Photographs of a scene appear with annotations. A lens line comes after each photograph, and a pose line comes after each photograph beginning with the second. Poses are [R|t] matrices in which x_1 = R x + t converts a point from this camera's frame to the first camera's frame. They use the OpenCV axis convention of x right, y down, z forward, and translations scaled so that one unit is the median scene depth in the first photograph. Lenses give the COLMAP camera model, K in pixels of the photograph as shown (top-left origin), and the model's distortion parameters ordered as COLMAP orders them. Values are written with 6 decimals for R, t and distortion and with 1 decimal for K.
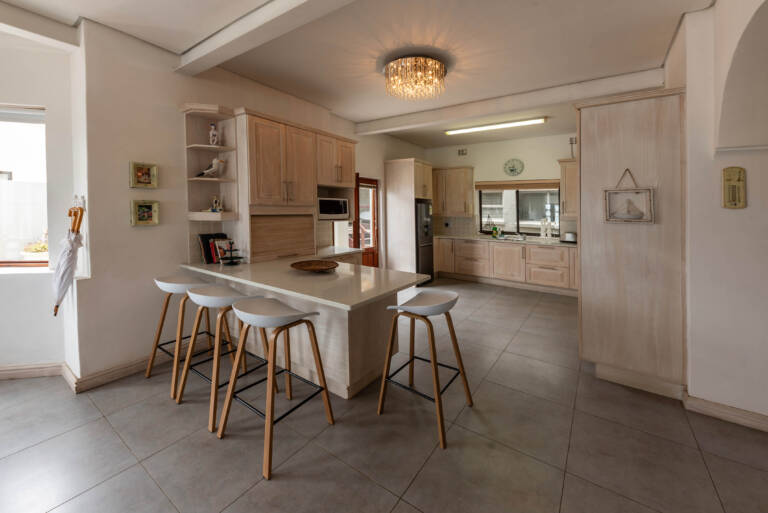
lens RADIAL K [[288.6, 0, 381.9], [0, 288.6, 209.1], [0, 0, 1]] dist [0.000322, -0.000112]
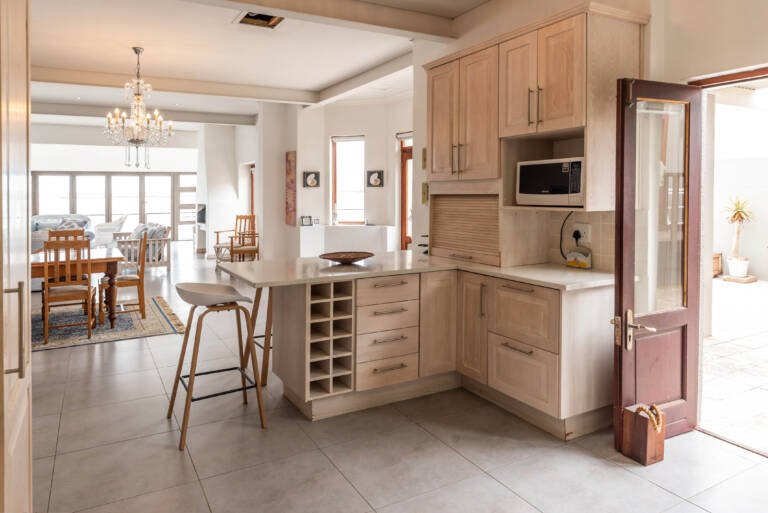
lens RADIAL K [[523.8, 0, 384.0], [0, 523.8, 256.5], [0, 0, 1]] dist [-0.000357, -0.000040]
pose [[-0.430210, 0.093164, -0.897908, 0.714217], [-0.003498, 0.994481, 0.104860, 0.030289], [0.902722, 0.048252, -0.427510, 1.138065]]
